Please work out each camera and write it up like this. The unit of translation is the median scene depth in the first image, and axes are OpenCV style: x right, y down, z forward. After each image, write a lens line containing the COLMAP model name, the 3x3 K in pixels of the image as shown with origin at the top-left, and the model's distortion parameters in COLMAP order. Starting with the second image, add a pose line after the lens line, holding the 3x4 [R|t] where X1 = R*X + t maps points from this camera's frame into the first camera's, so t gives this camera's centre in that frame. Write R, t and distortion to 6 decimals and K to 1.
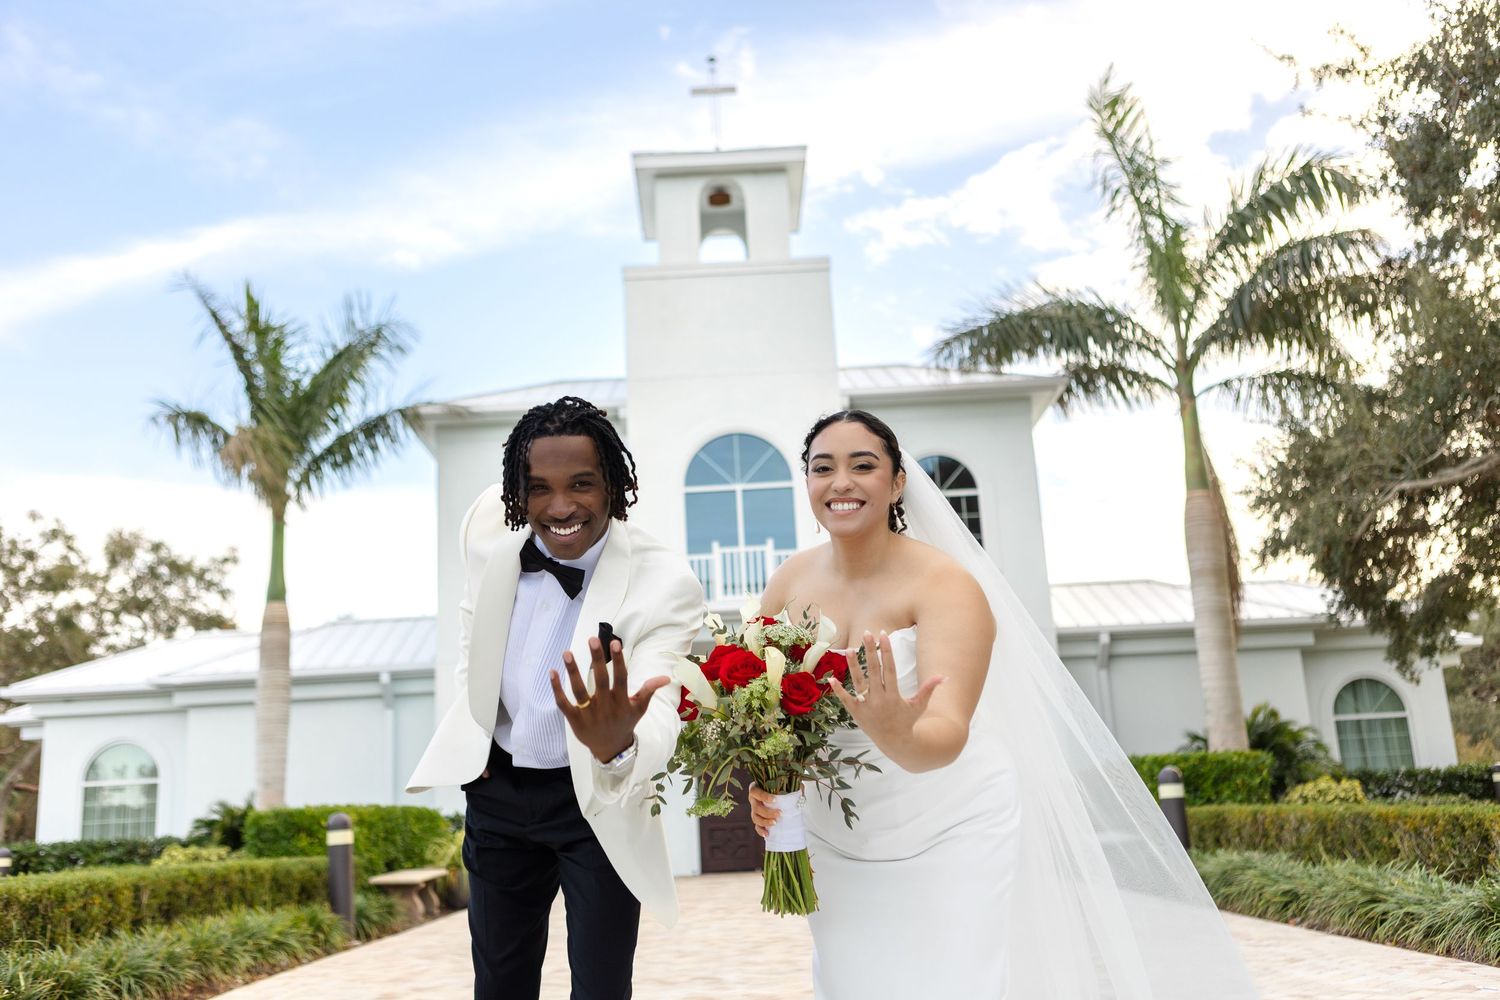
lens RADIAL K [[1361.3, 0, 739.8], [0, 1361.3, 503.9], [0, 0, 1]] dist [-0.003846, 0.000000]
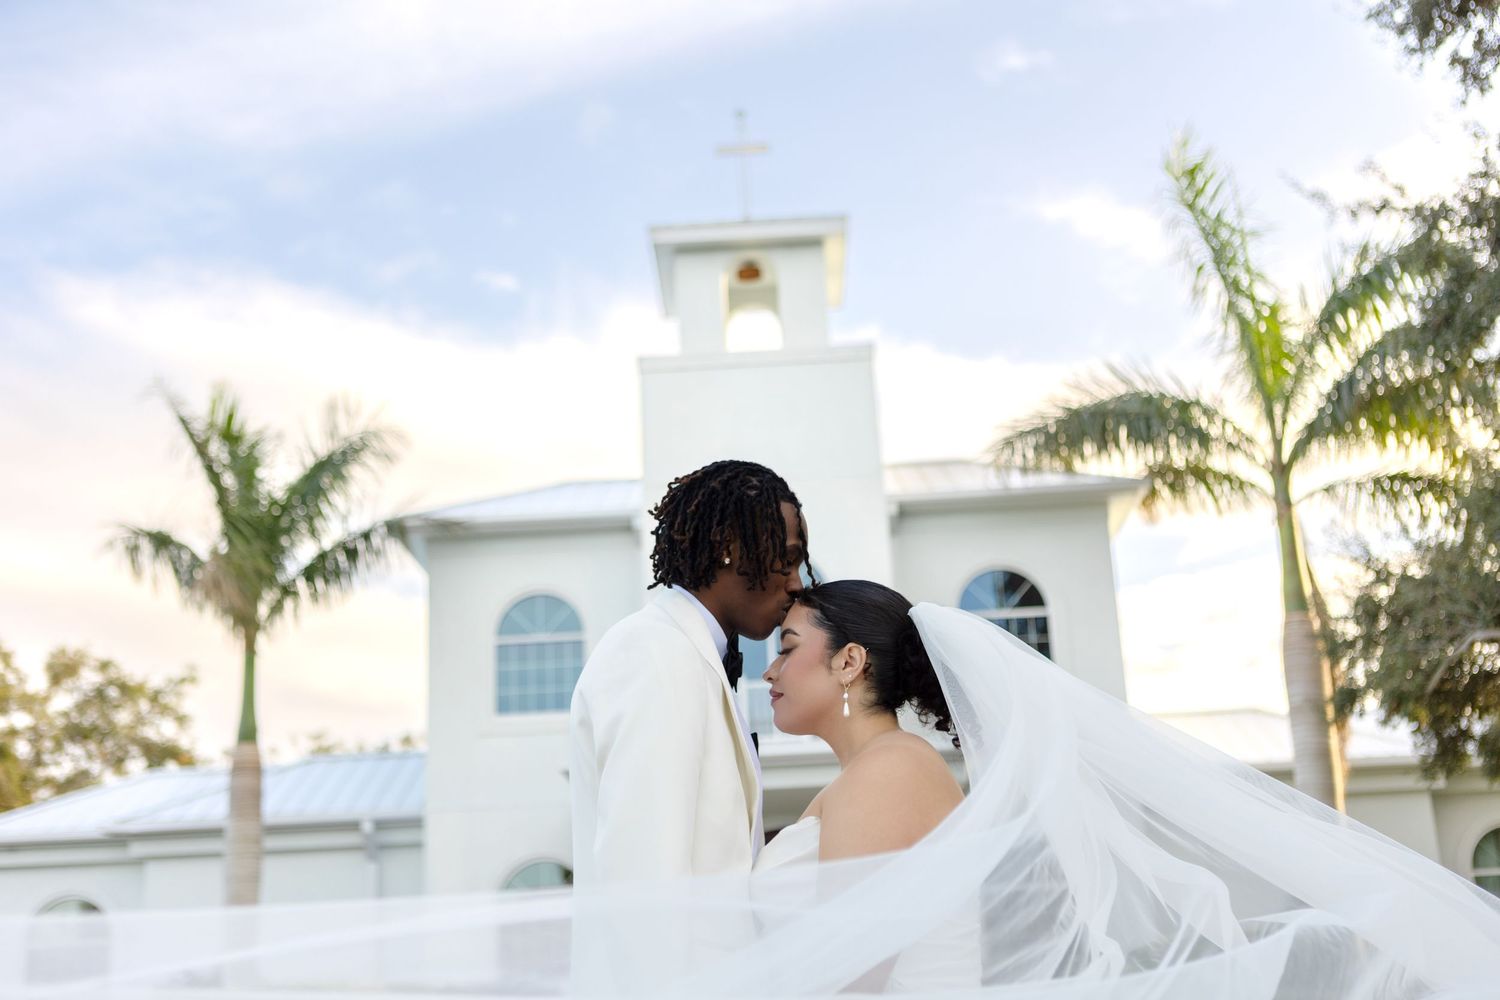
lens RADIAL K [[1694.5, 0, 739.0], [0, 1694.5, 489.5], [0, 0, 1]] dist [-0.028450, 0.000000]
pose [[0.999318, -0.006556, -0.036335, 0.019396], [0.004592, 0.998538, -0.053862, -0.030433], [0.036635, 0.053658, 0.997887, -0.089953]]
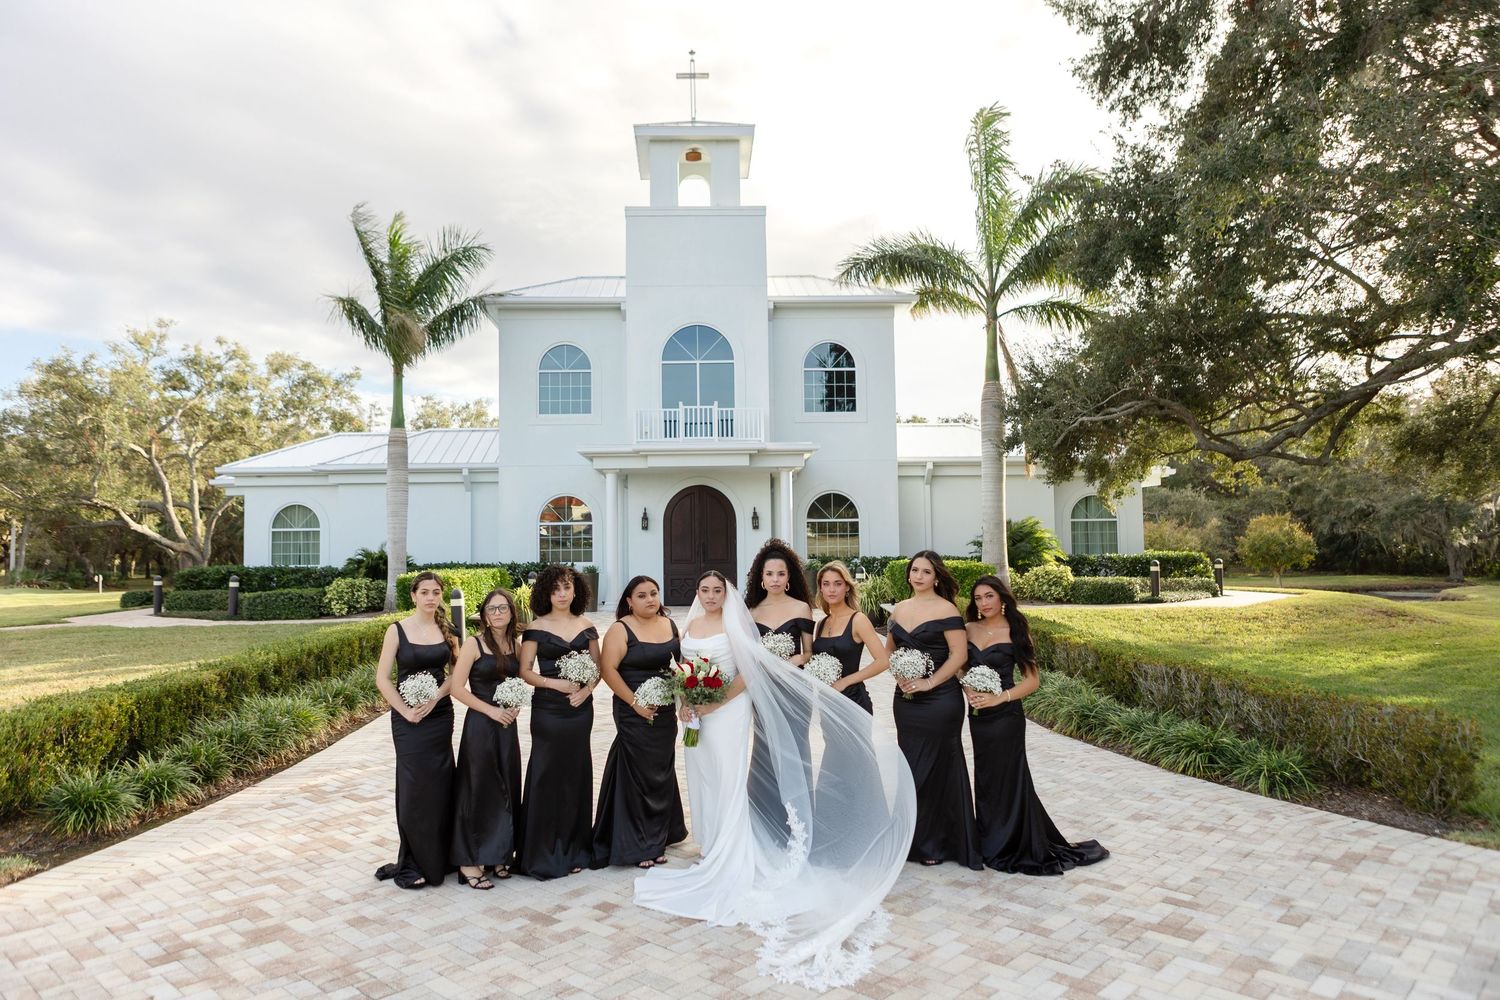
lens RADIAL K [[995.7, 0, 725.5], [0, 995.7, 487.8], [0, 0, 1]] dist [-0.034336, 0.020689]
pose [[0.998935, 0.039950, 0.023100, 0.009975], [-0.043465, 0.982690, 0.180089, -0.075782], [-0.015505, -0.180901, 0.983379, -0.127549]]
